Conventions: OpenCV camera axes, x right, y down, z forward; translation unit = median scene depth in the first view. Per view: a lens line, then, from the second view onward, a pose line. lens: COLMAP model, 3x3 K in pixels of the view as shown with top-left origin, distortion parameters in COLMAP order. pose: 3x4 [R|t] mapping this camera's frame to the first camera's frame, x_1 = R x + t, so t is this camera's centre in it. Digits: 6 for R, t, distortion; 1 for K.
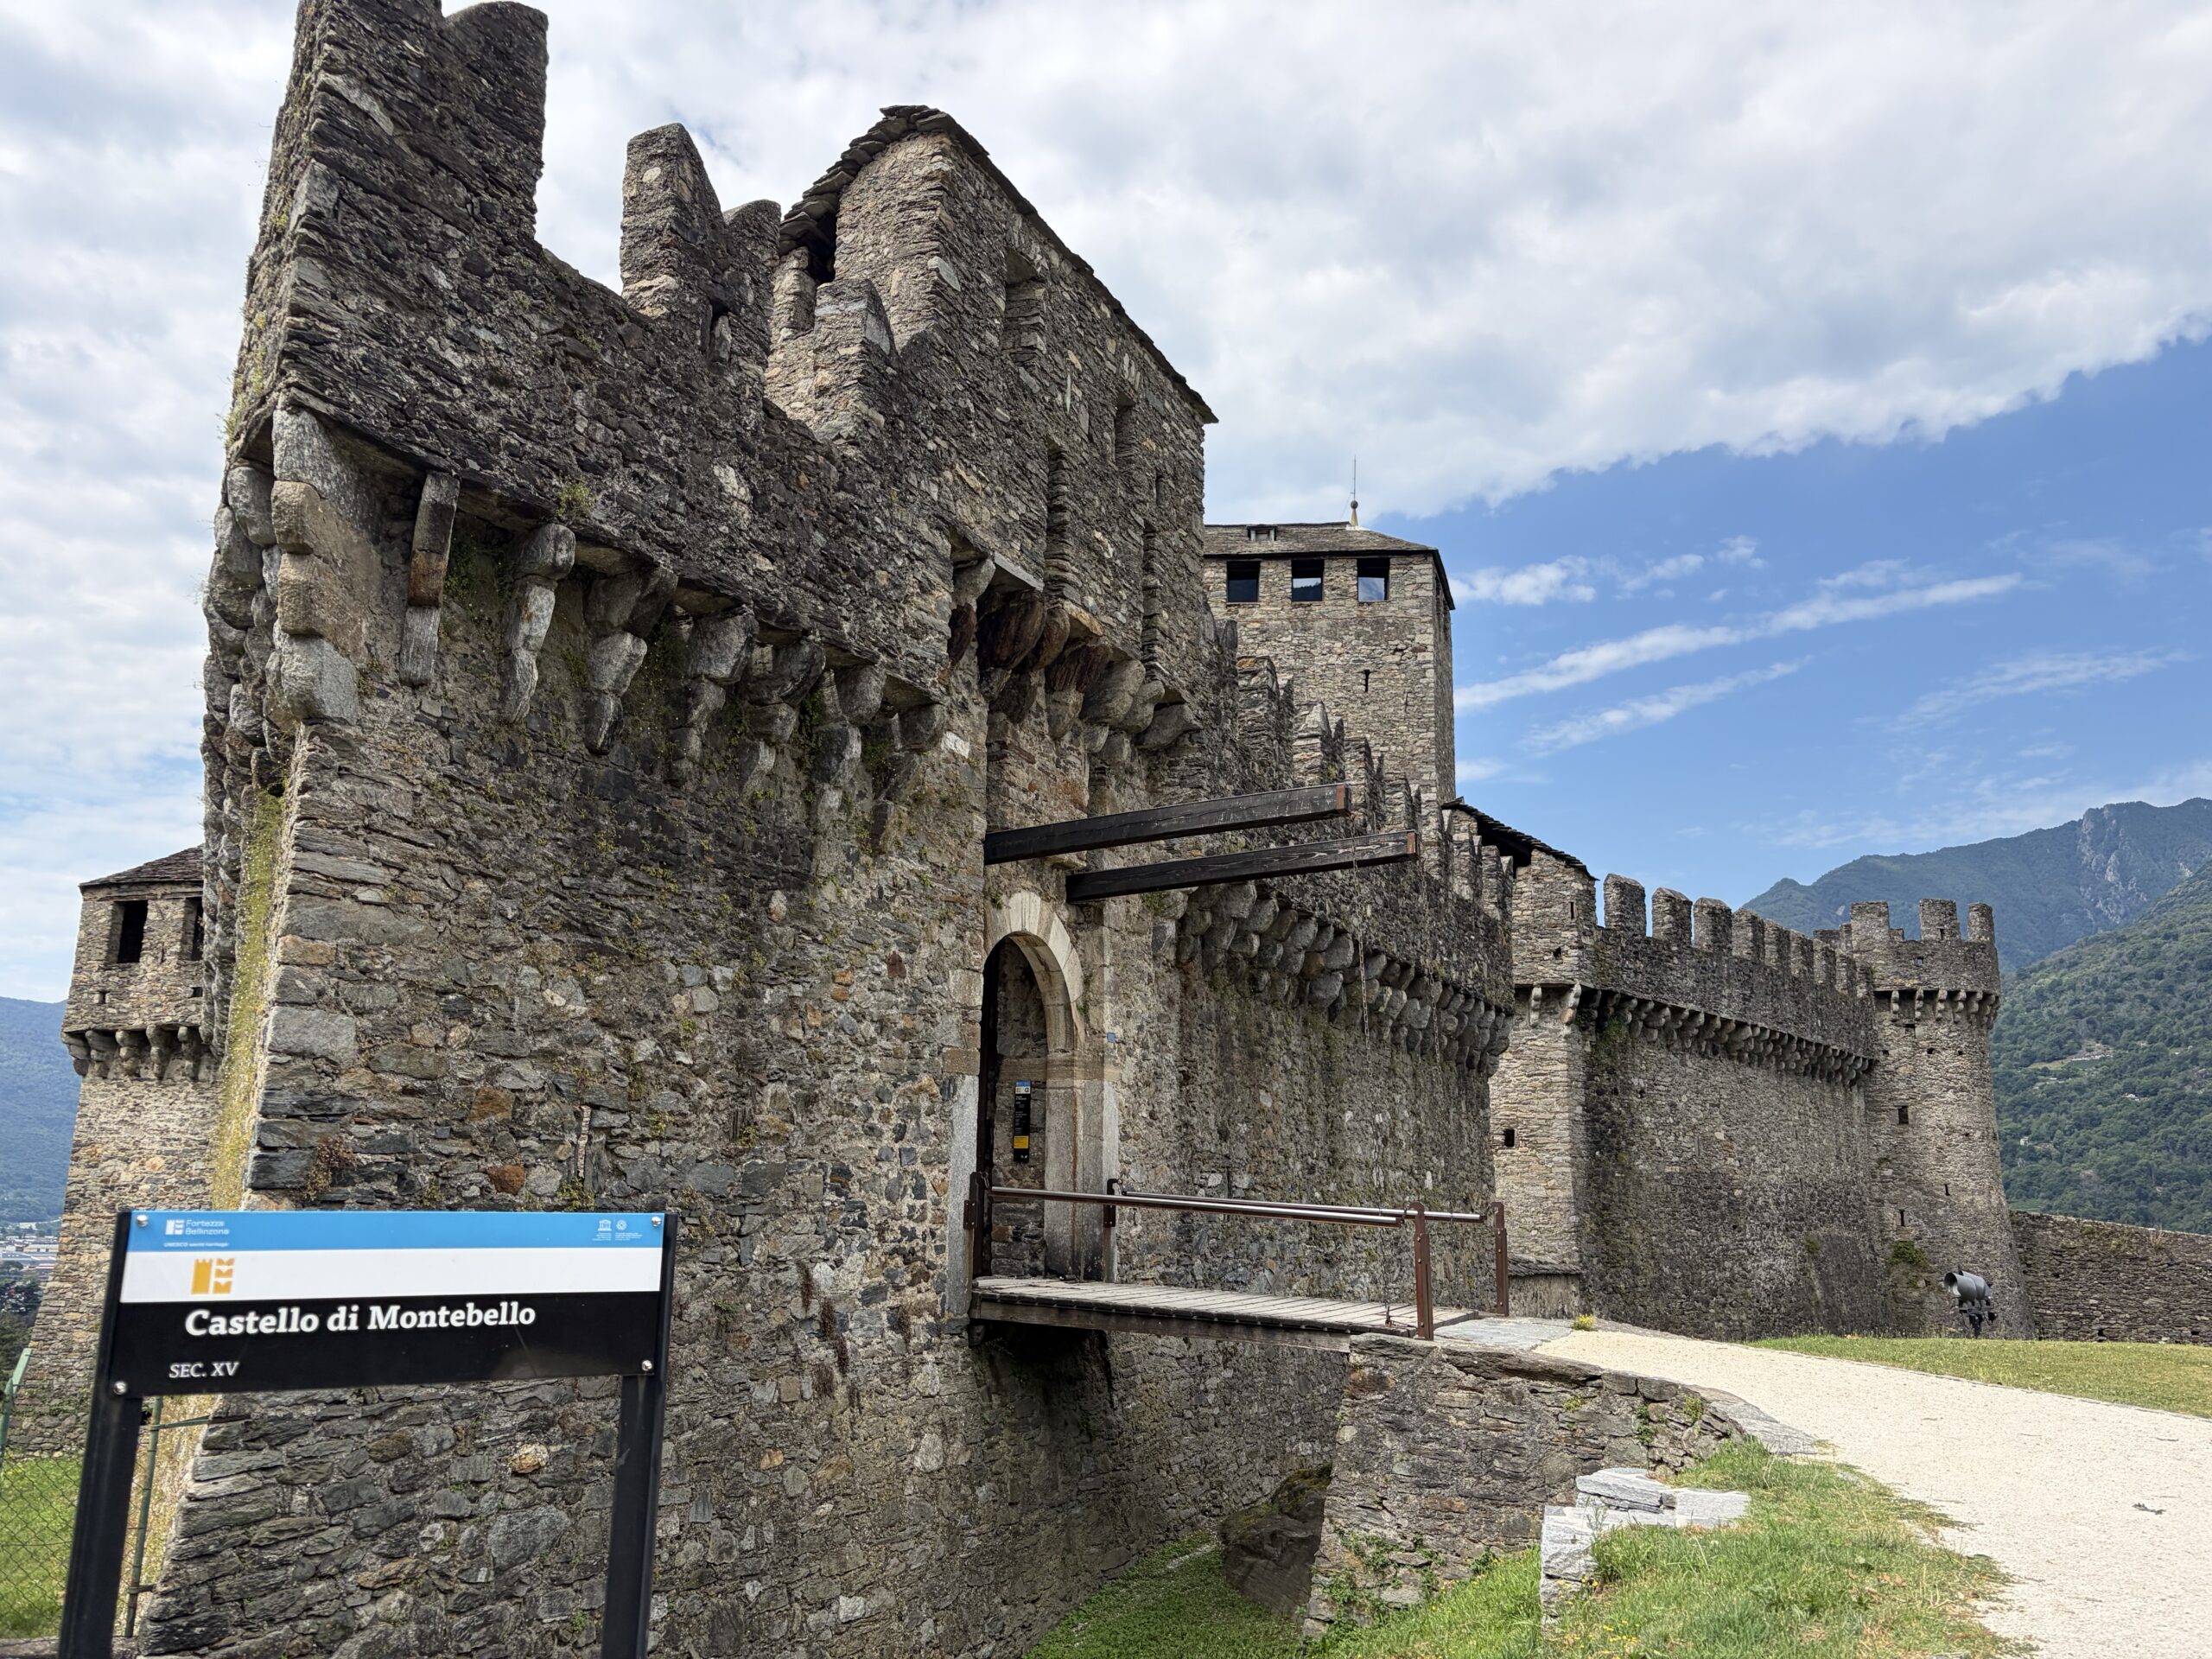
lens RADIAL K [[1701.3, 0, 1091.6], [0, 1701.3, 815.1], [0, 0, 1]] dist [0.044669, -0.021940]
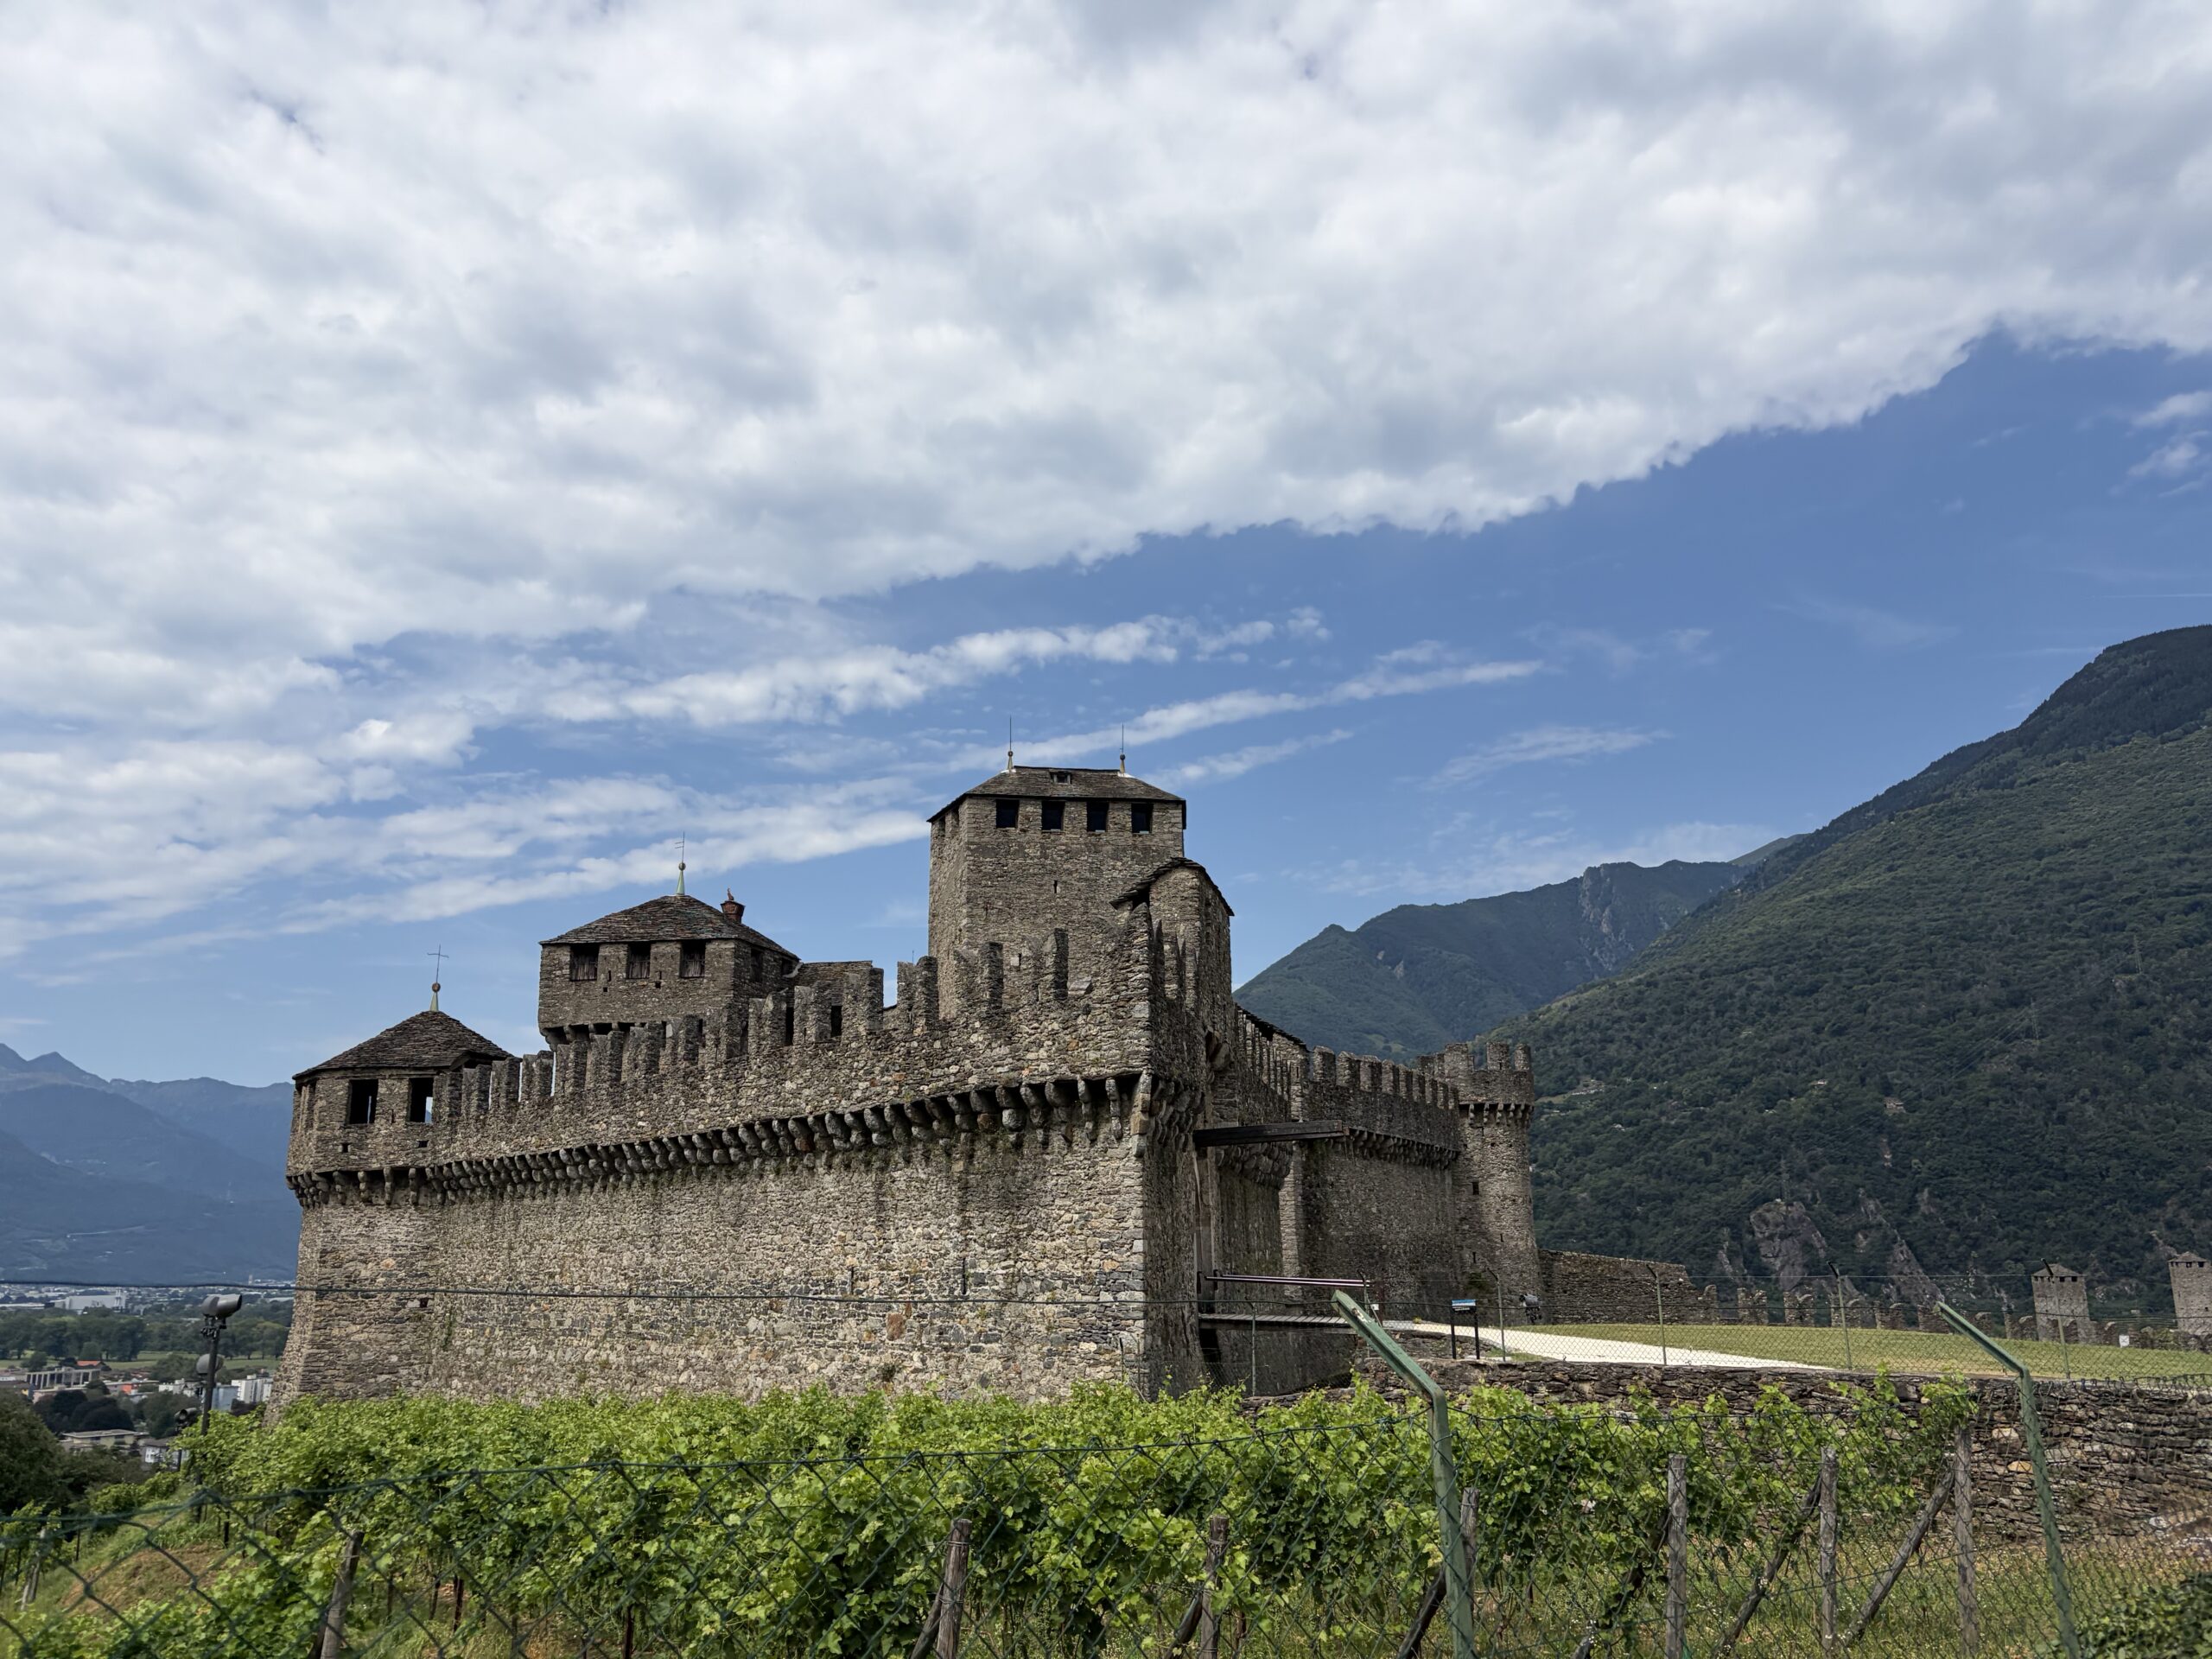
lens RADIAL K [[1701.3, 0, 1092.5], [0, 1701.3, 817.0], [0, 0, 1]] dist [0.044669, -0.021940]
pose [[0.970672, 0.030987, 0.238401, -0.539838], [-0.025857, 0.999363, -0.024616, -0.257127], [-0.239012, 0.017729, 0.970855, -0.928398]]
